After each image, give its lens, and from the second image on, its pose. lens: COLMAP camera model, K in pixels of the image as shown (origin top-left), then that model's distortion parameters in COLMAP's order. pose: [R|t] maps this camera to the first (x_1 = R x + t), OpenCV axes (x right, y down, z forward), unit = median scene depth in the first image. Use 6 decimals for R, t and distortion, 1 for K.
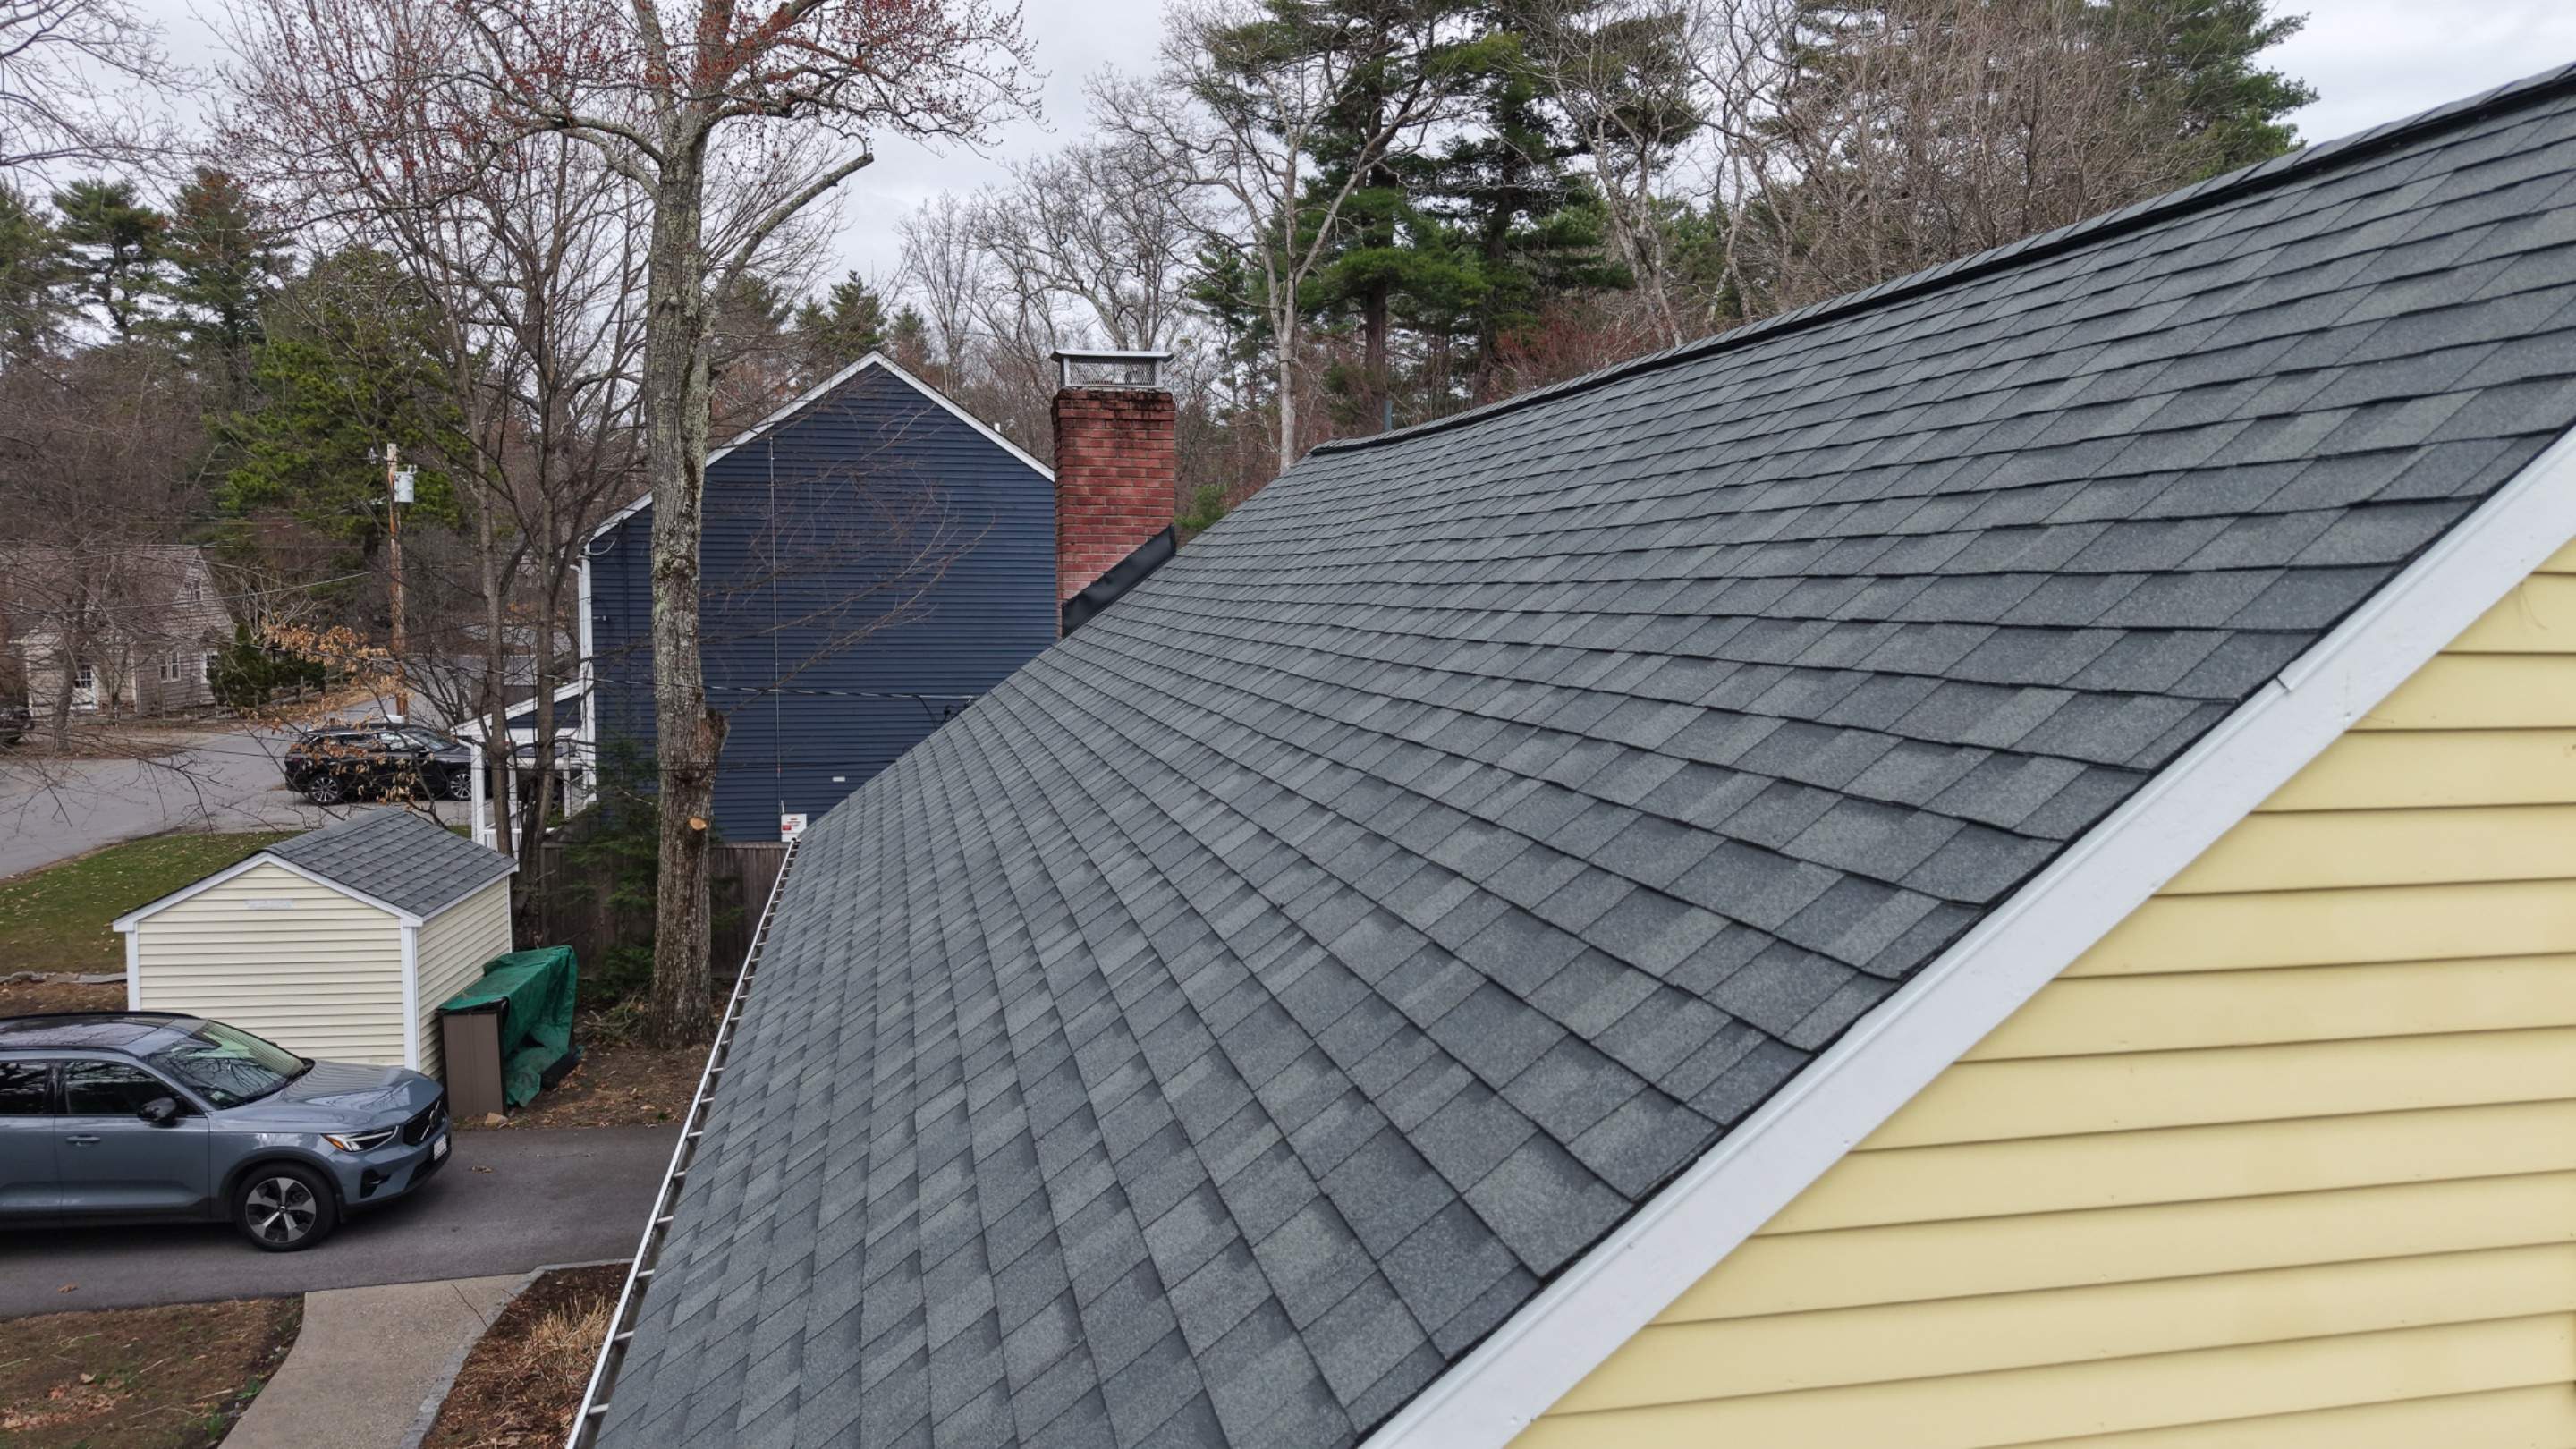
lens RADIAL K [[1709.1, 0, 1284.4], [0, 1709.1, 732.3], [0, 0, 1]] dist [0.051666, -0.070166]
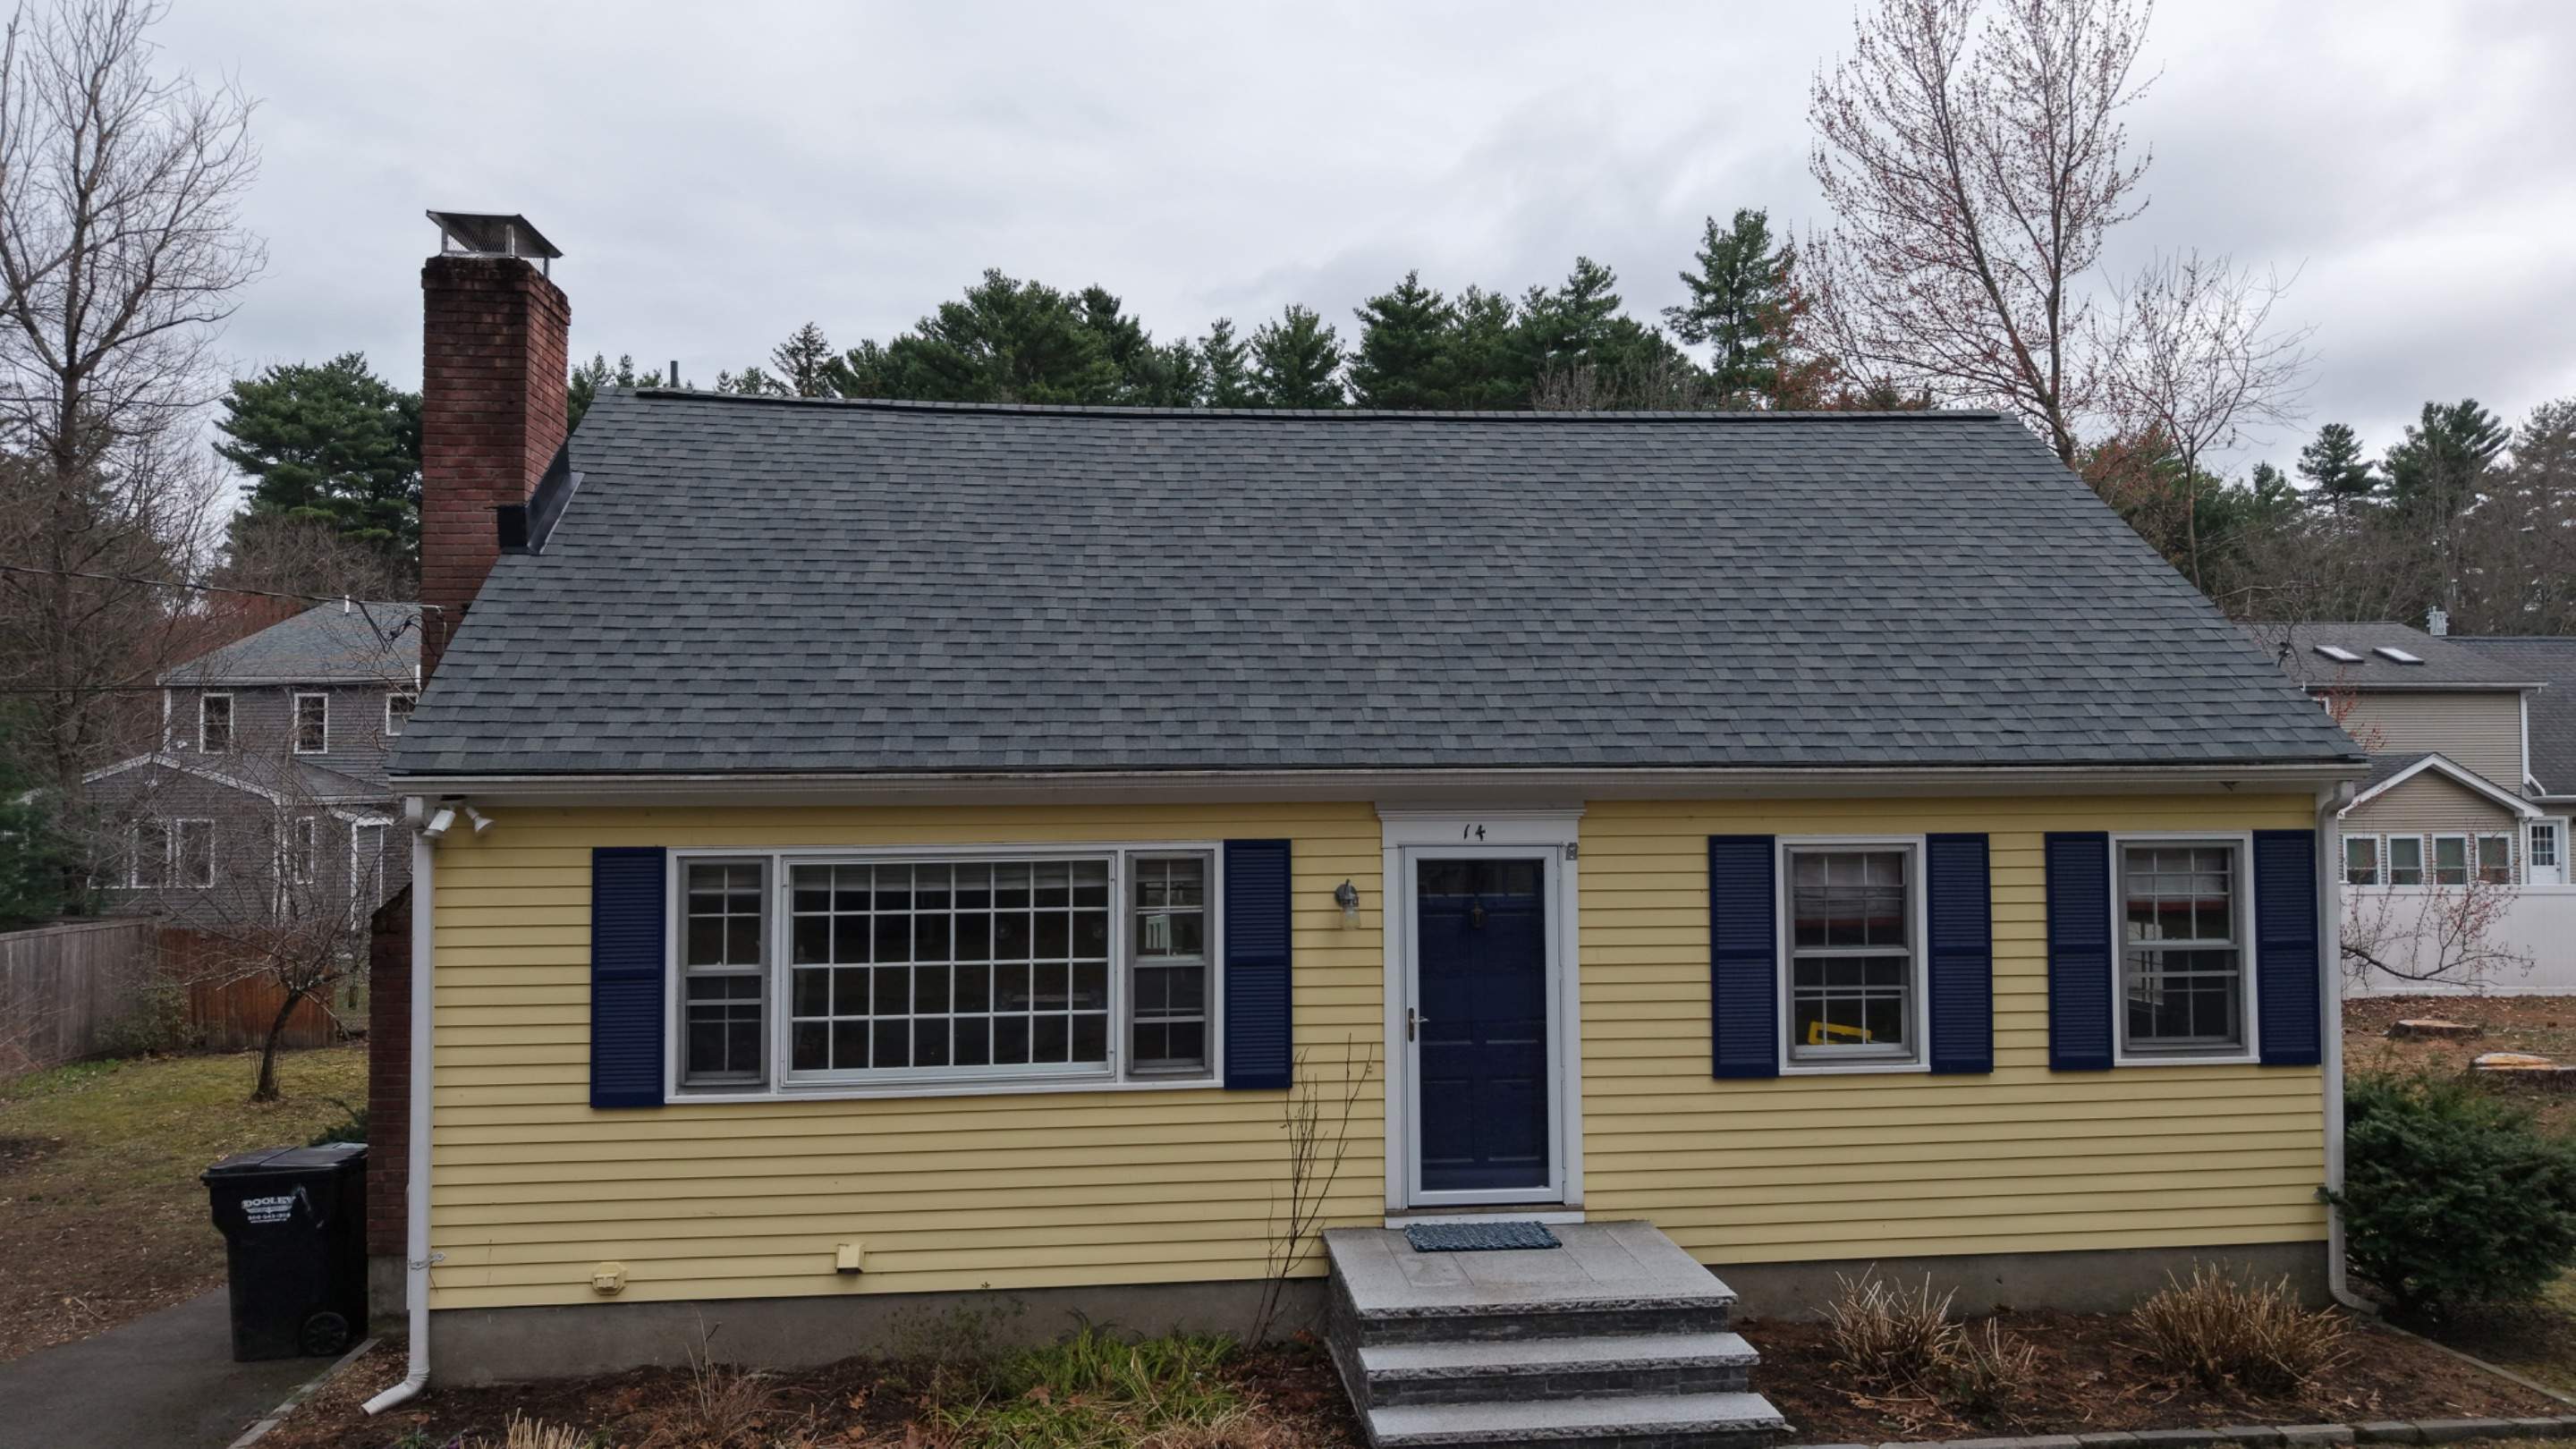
lens RADIAL K [[1716.7, 0, 1282.9], [0, 1716.7, 732.2], [0, 0, 1]] dist [0.024617, -0.019054]
pose [[0.116171, 0.027030, 0.992861, -0.929905], [0.096797, 0.994563, -0.038402, 0.105853], [-0.988501, 0.100567, 0.112923, 0.541422]]
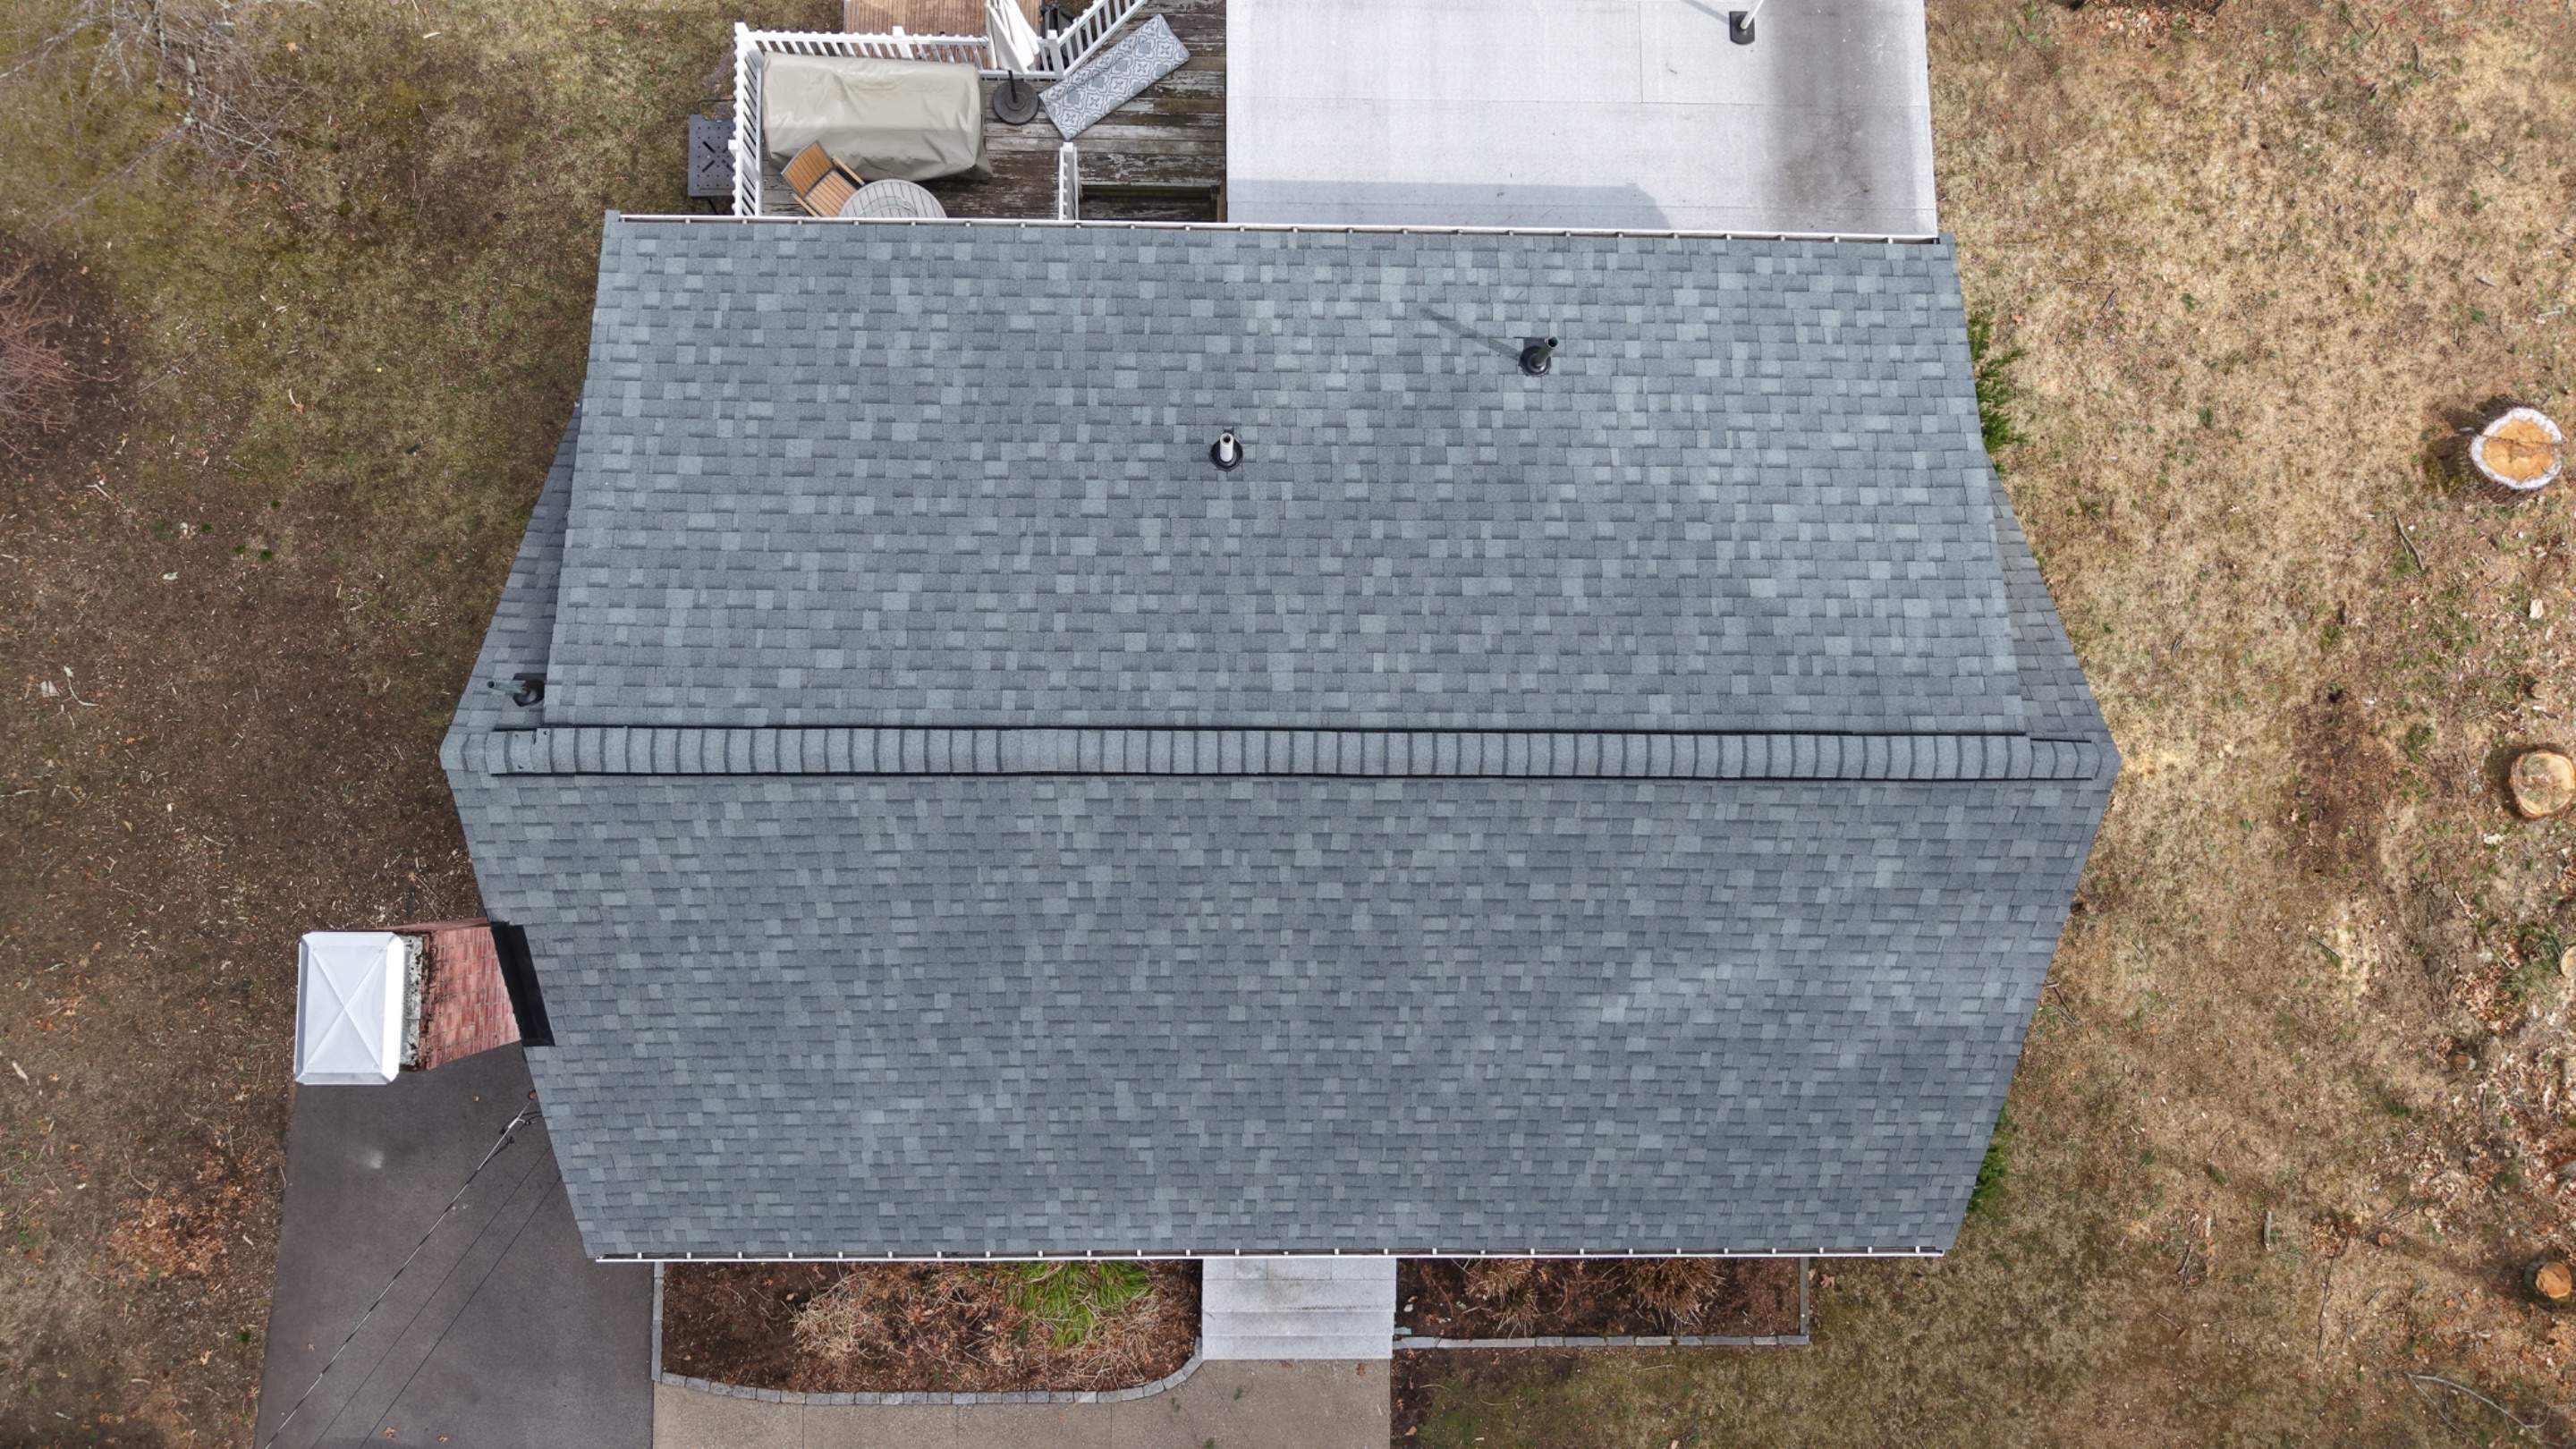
lens RADIAL K [[1727.1, 0, 1283.0], [0, 1727.1, 728.2], [0, 0, 1]] dist [0.016222, -0.015705]
pose [[0.225350, -0.972026, 0.066206, 0.071707], [0.054236, 0.080364, 0.995289, -1.027274], [-0.972767, -0.220698, 0.070829, 0.553743]]
